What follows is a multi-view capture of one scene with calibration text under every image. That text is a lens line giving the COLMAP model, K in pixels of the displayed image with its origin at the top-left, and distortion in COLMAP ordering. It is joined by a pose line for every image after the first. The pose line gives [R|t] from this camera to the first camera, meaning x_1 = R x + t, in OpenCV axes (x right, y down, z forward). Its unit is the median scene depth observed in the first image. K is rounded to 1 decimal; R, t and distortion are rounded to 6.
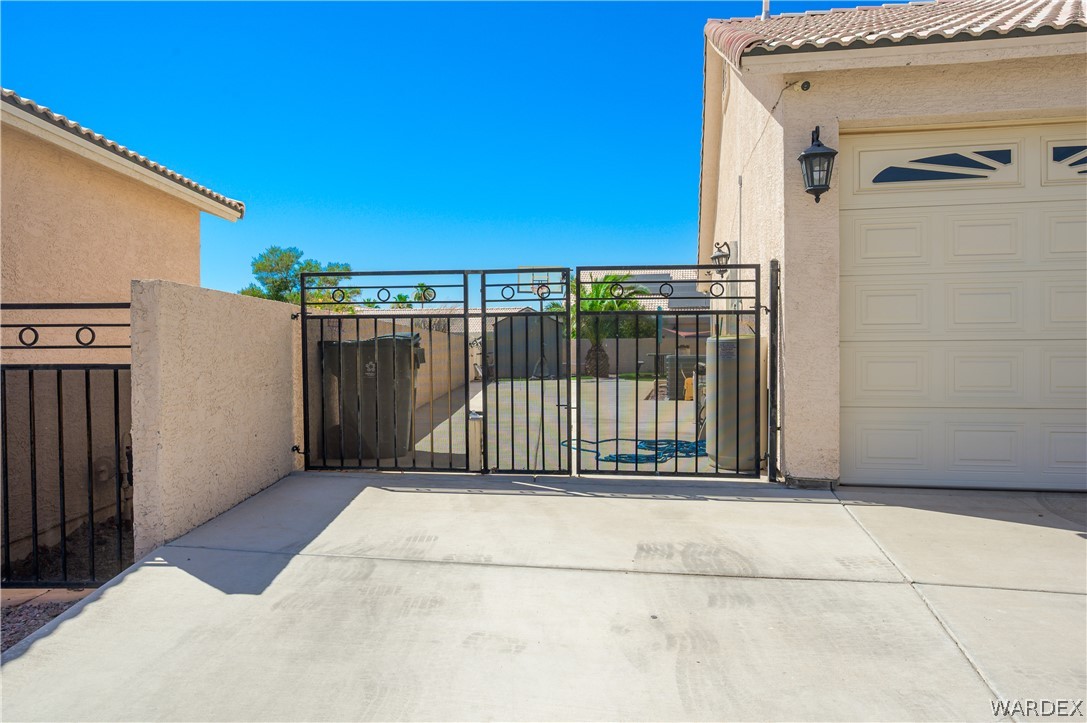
lens RADIAL K [[725.2, 0, 543.5], [0, 725.2, 361.5], [0, 0, 1]] dist [-0.005178, -0.001356]
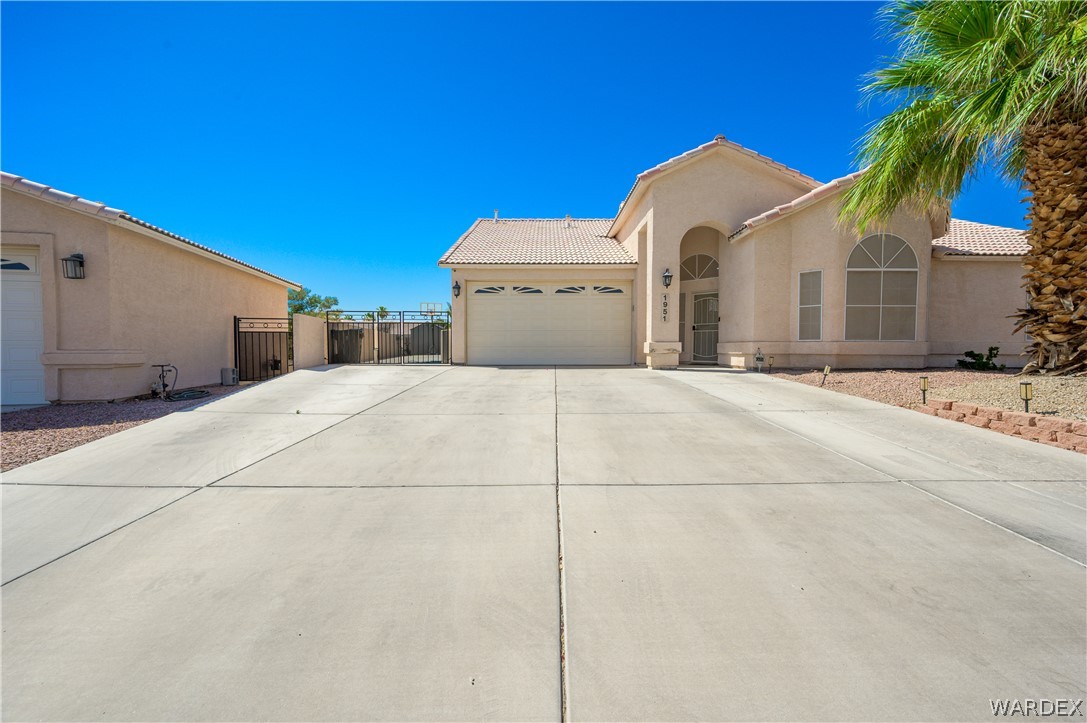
lens RADIAL K [[428.0, 0, 543.5], [0, 428.0, 361.5], [0, 0, 1]] dist [-0.001351, -0.000370]
pose [[0.982003, 0.002037, 0.188856, 0.348107], [-0.004889, 0.999881, 0.014639, 0.101745], [-0.188804, -0.015299, 0.981896, -1.388495]]
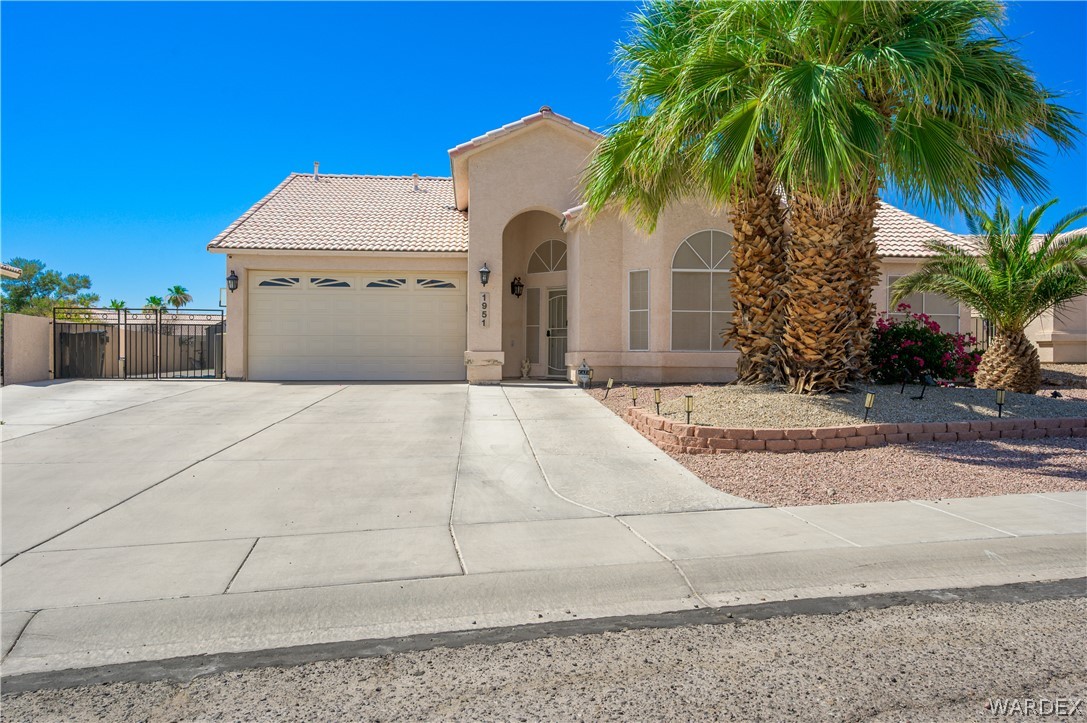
lens RADIAL K [[737.9, 0, 543.5], [0, 737.9, 361.5], [0, 0, 1]] dist [-0.007574, -0.001680]
pose [[0.960069, 0.010386, 0.279572, 0.690728], [-0.006749, 0.999880, -0.013970, 0.113328], [-0.279684, 0.011525, 0.960023, -2.255689]]
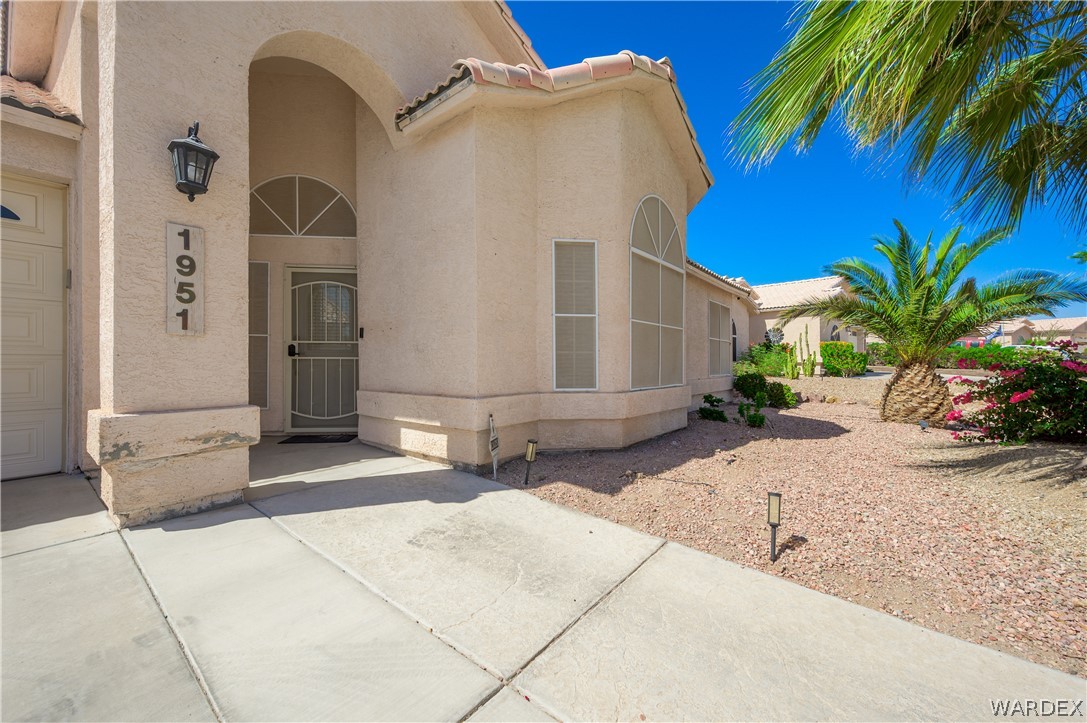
lens RADIAL K [[429.6, 0, 543.5], [0, 429.6, 361.5], [0, 0, 1]] dist [0.000268, -0.000089]
pose [[0.460024, 0.008973, 0.887861, 0.984036], [0.010715, 0.999820, -0.015656, -0.002866], [-0.887842, 0.016715, 0.459845, -0.219484]]
